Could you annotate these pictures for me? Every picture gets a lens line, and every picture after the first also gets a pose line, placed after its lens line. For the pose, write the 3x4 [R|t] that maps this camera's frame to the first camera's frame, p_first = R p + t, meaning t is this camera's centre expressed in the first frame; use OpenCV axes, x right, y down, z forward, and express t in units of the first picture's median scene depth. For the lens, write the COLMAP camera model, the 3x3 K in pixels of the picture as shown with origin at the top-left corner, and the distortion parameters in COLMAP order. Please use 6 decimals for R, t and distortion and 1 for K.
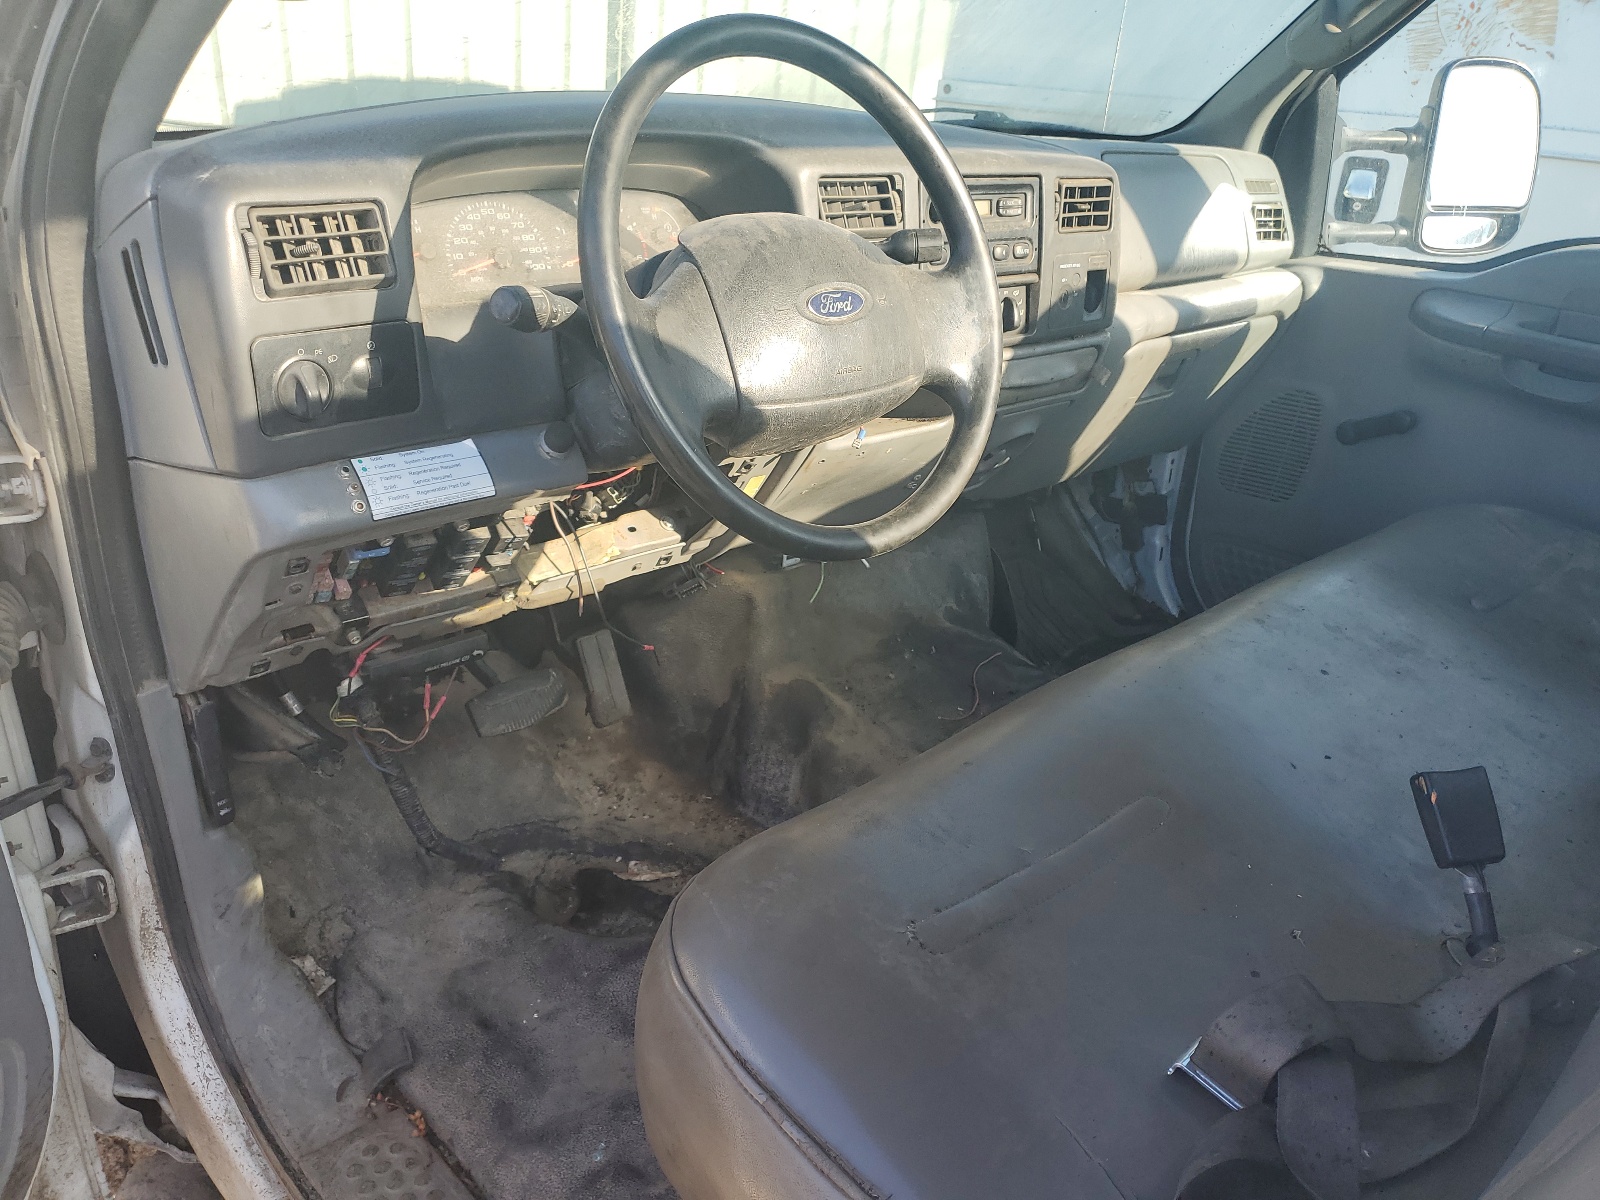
lens RADIAL K [[1228.4, 0, 881.8], [0, 1228.4, 616.8], [0, 0, 1]] dist [0.102221, -0.160276]
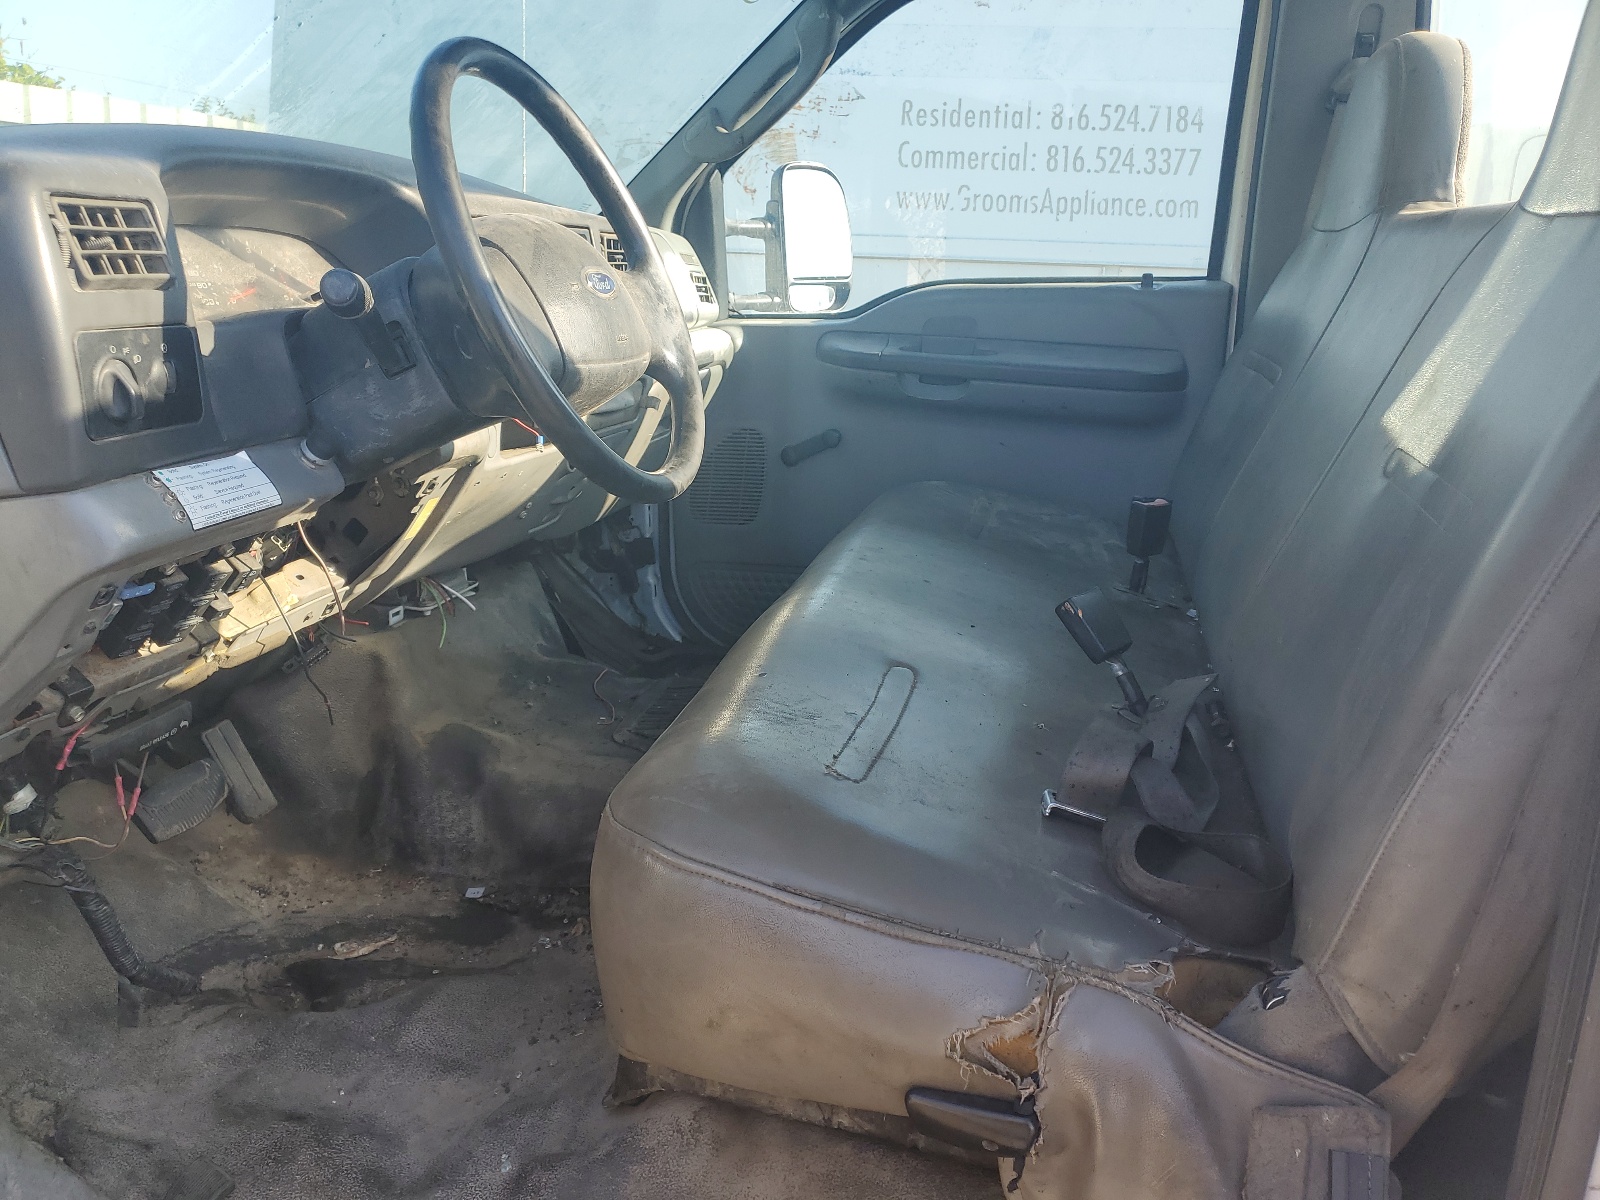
lens RADIAL K [[1211.2, 0, 800.0], [0, 1211.2, 600.0], [0, 0, 1]] dist [0.044146, -0.003616]
pose [[0.851170, -0.184896, 0.491246, -0.361349], [0.248156, 0.966454, -0.066218, 0.111266], [-0.462524, 0.178269, 0.868500, -0.004340]]
